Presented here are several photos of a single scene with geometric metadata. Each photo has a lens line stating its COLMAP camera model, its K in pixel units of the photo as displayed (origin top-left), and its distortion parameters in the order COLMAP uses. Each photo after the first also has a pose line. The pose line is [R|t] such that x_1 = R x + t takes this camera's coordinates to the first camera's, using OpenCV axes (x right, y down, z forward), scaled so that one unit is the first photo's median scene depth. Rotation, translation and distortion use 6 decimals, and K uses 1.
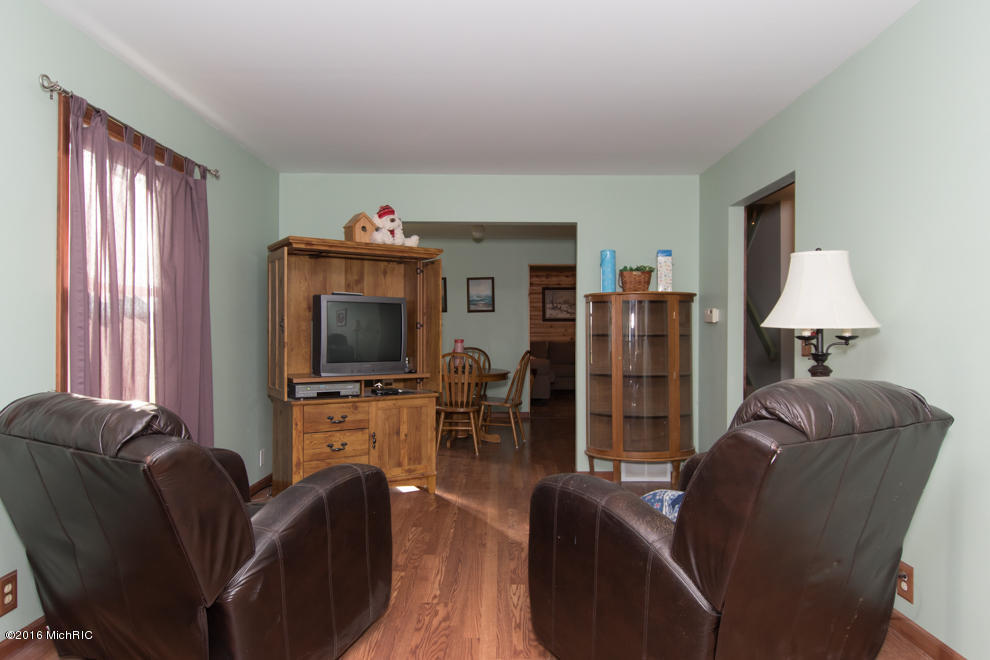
lens RADIAL K [[601.4, 0, 495.0], [0, 601.4, 330.0], [0, 0, 1]] dist [-0.000095, -0.000029]
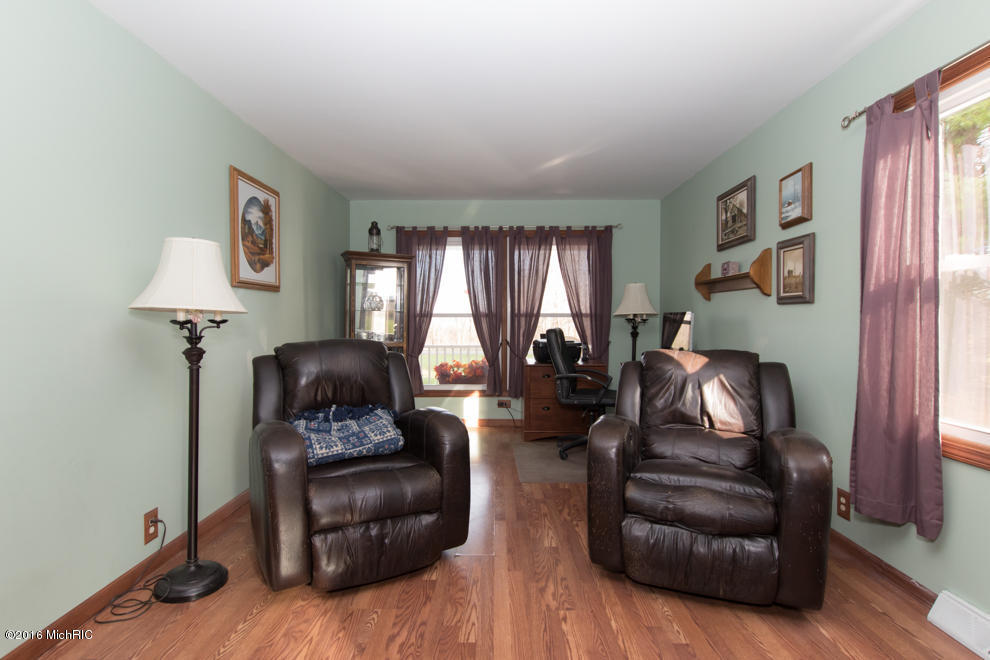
lens RADIAL K [[474.2, 0, 495.0], [0, 474.2, 330.0], [0, 0, 1]] dist [0.000397, 0.000122]
pose [[-0.999985, -0.005554, 0.000110, 0.004235], [-0.005555, 0.999966, -0.006137, 0.029915], [-0.000076, -0.006137, -0.999981, 1.832608]]
